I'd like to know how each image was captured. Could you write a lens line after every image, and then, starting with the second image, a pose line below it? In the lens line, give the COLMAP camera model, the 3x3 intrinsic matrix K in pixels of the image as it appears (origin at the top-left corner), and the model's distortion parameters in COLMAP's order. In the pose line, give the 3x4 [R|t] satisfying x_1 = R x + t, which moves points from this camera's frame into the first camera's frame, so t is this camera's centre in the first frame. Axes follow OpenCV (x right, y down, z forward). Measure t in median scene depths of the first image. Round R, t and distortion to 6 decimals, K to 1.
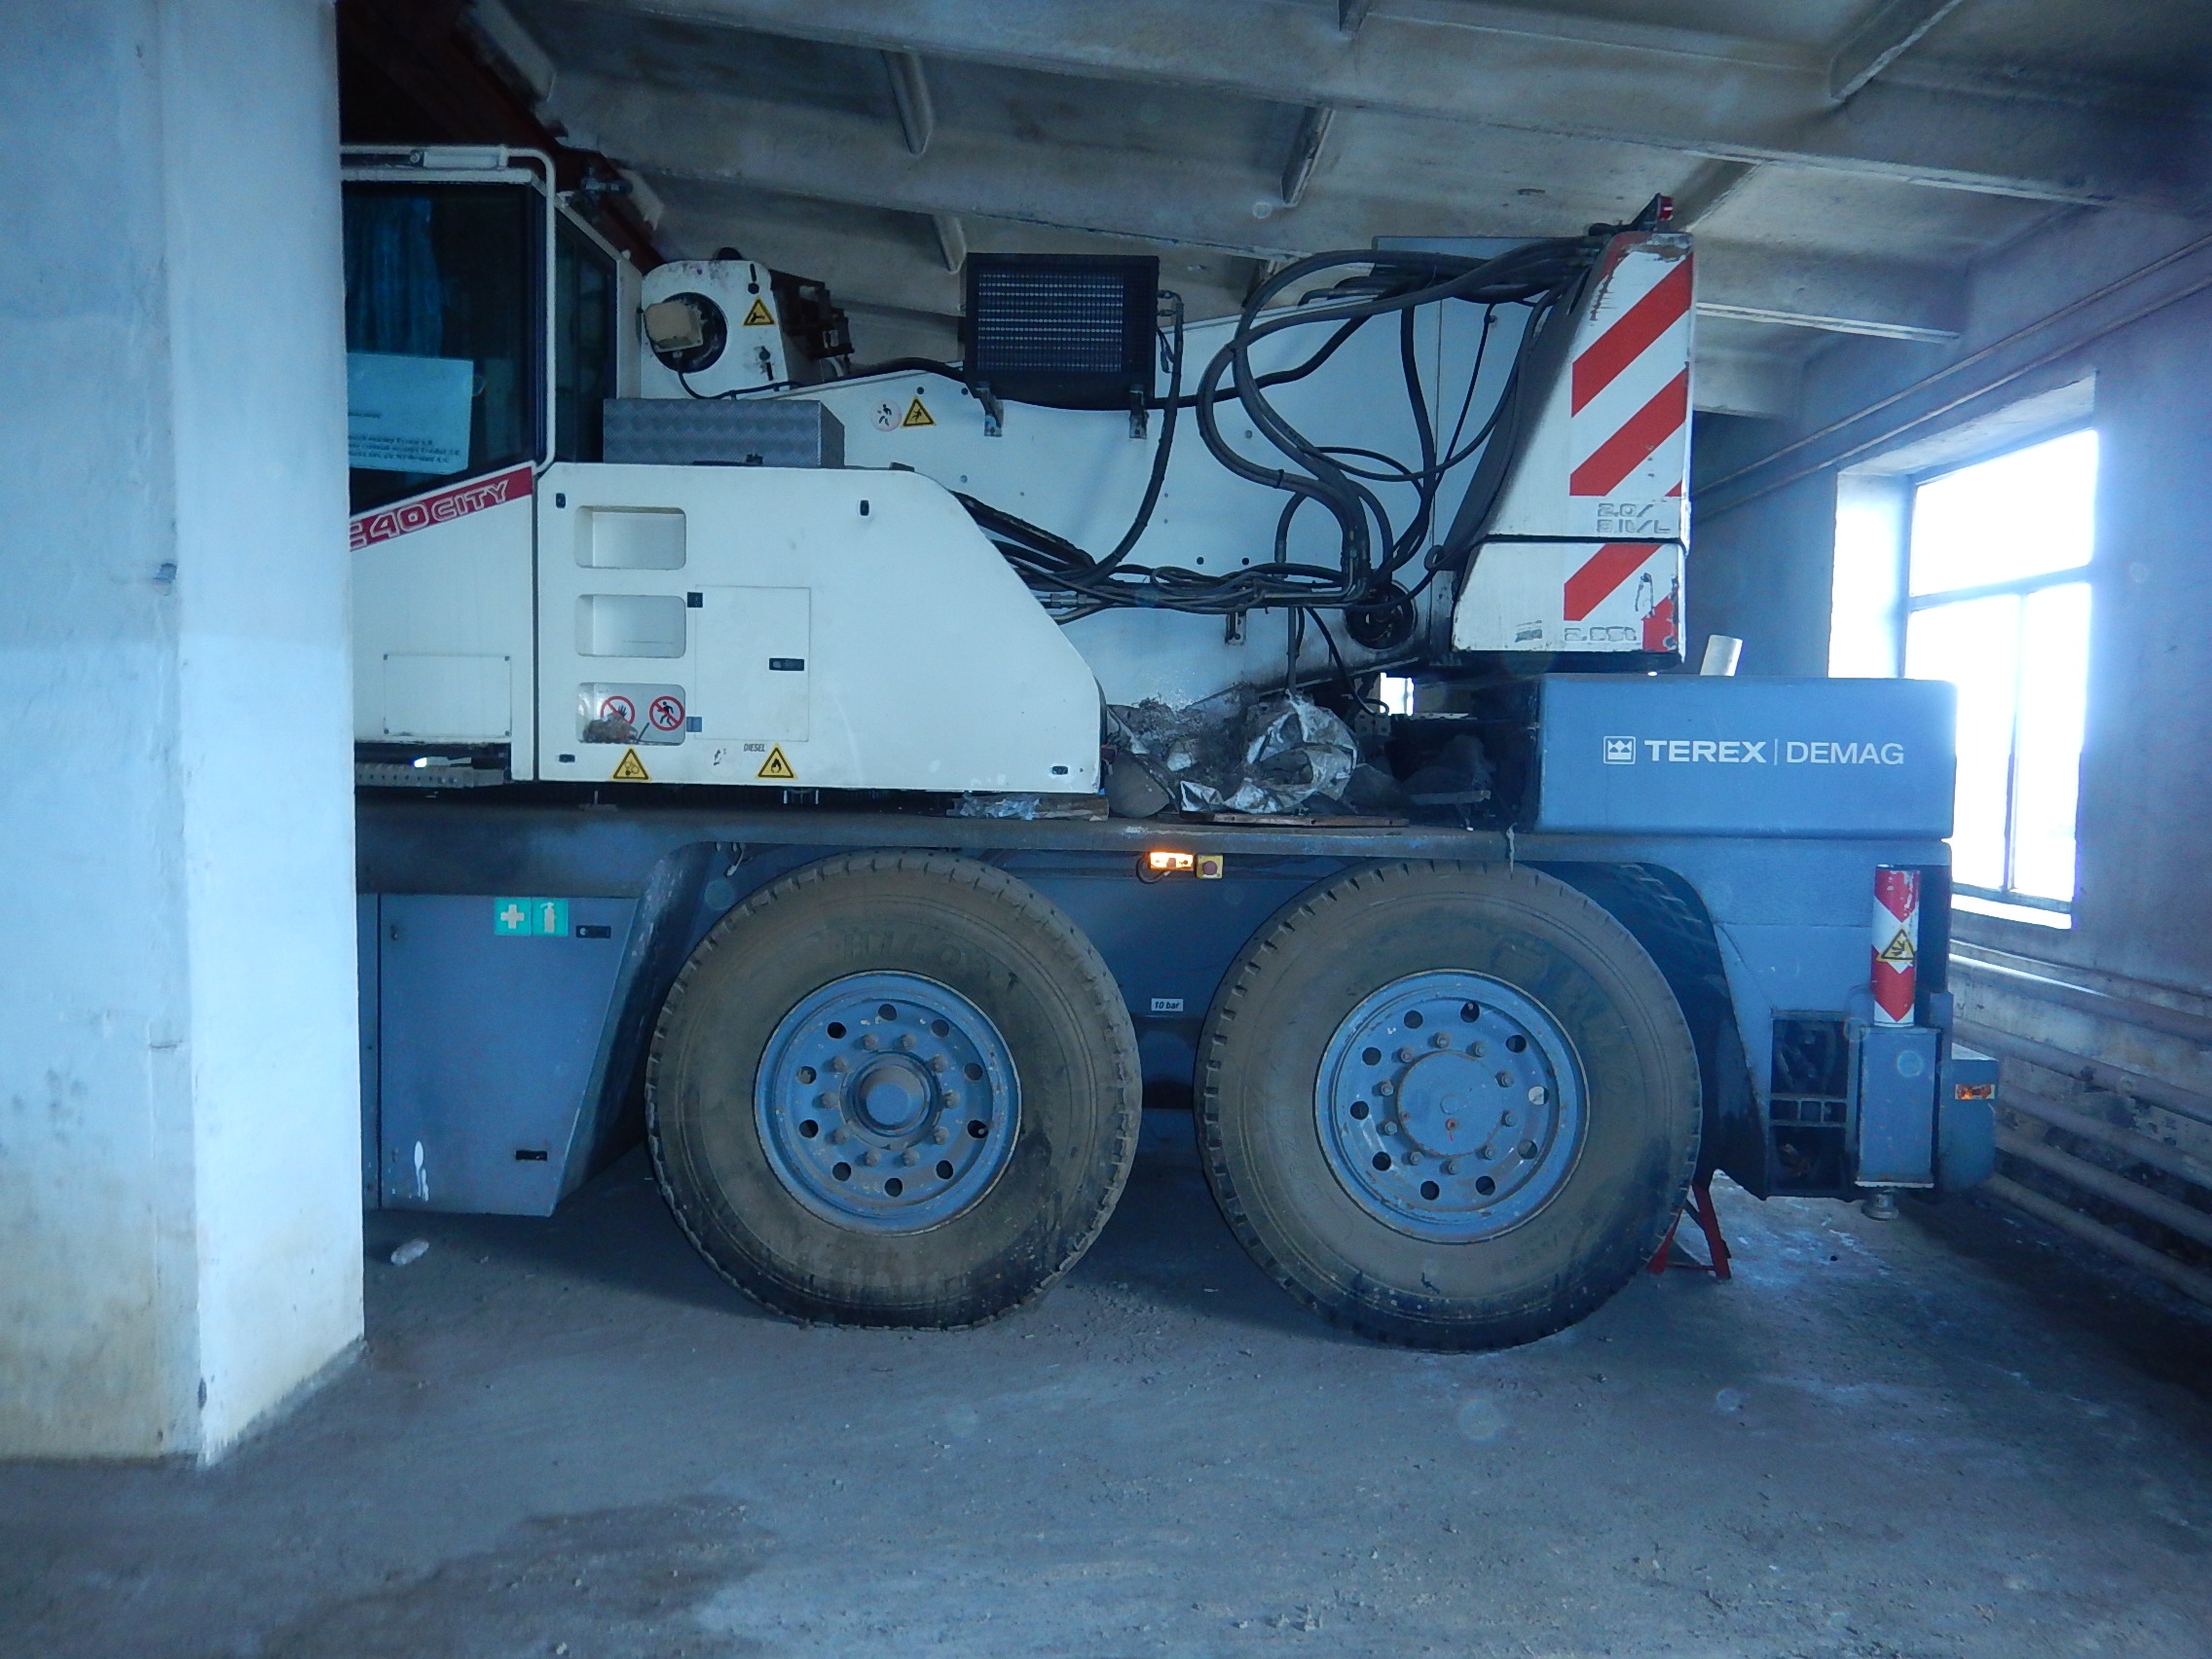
lens RADIAL K [[1602.4, 0, 1112.7], [0, 1602.4, 830.0], [0, 0, 1]] dist [0.019206, -0.005322]
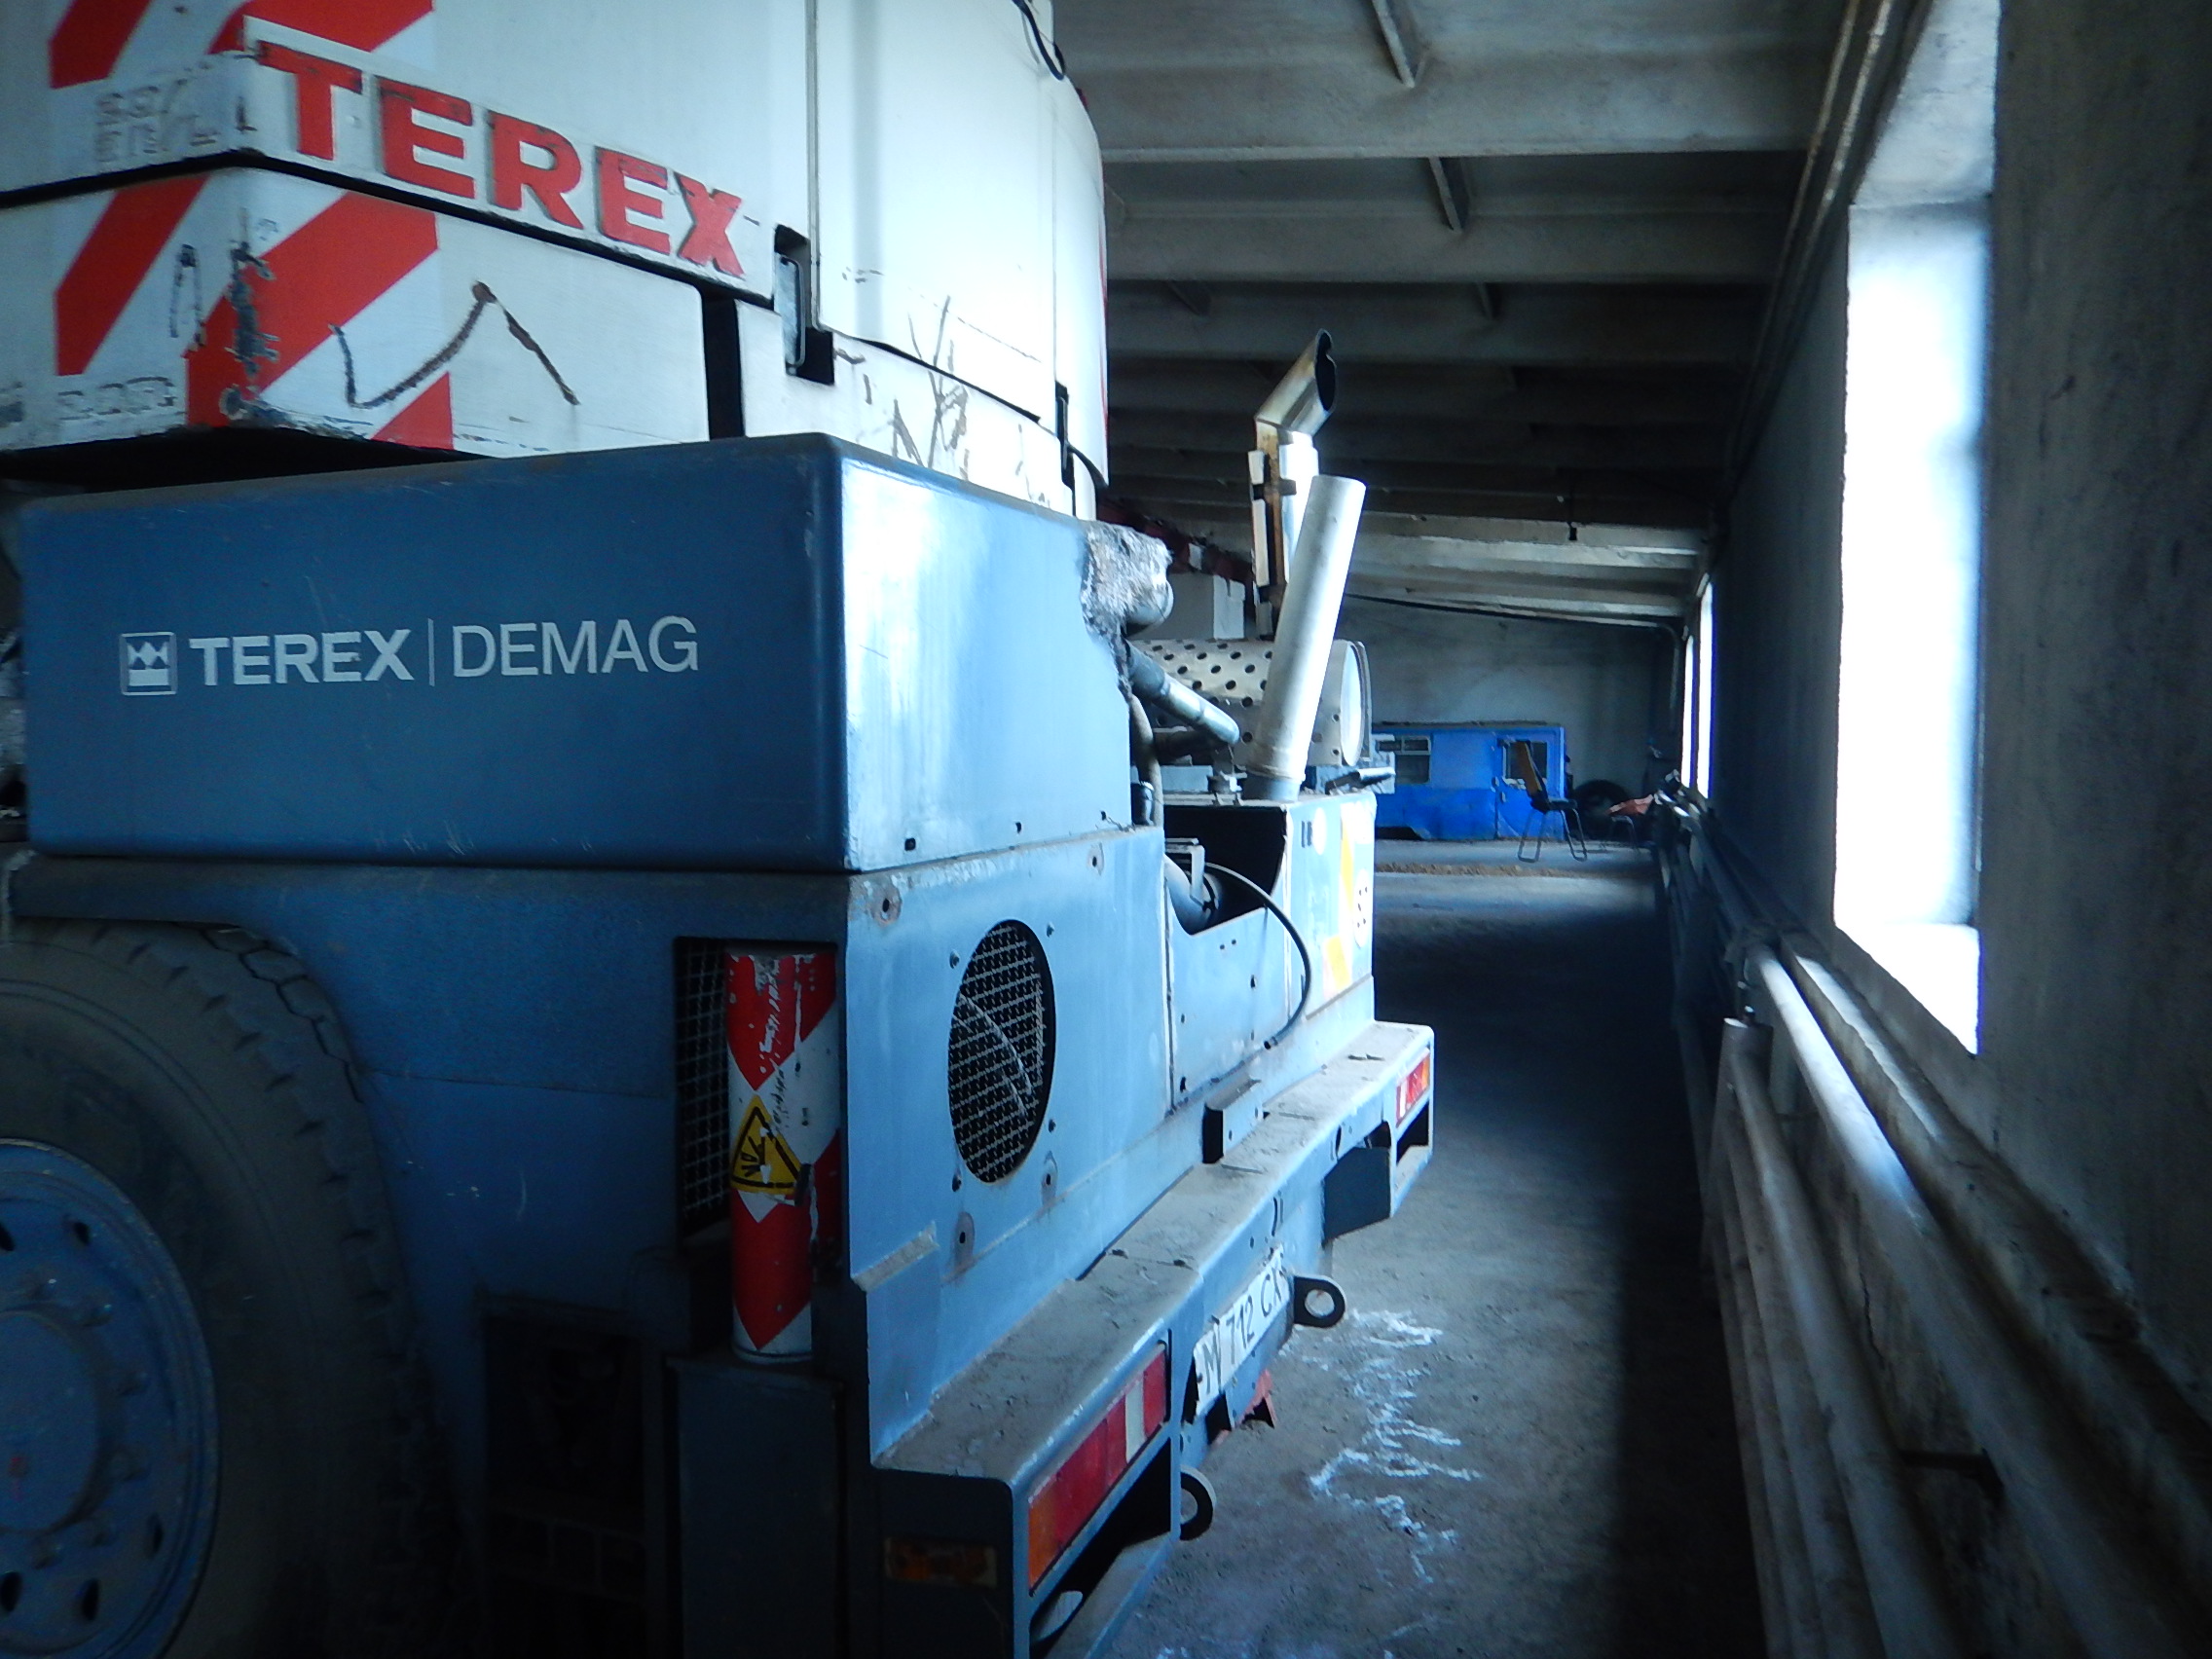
lens RADIAL K [[1602.4, 0, 1112.7], [0, 1602.4, 830.0], [0, 0, 1]] dist [0.019206, -0.005322]
pose [[0.946459, -0.008316, -0.322718, 0.700485], [0.008083, 0.999965, -0.002062, -0.002172], [0.322724, -0.000657, 0.946493, 0.674597]]
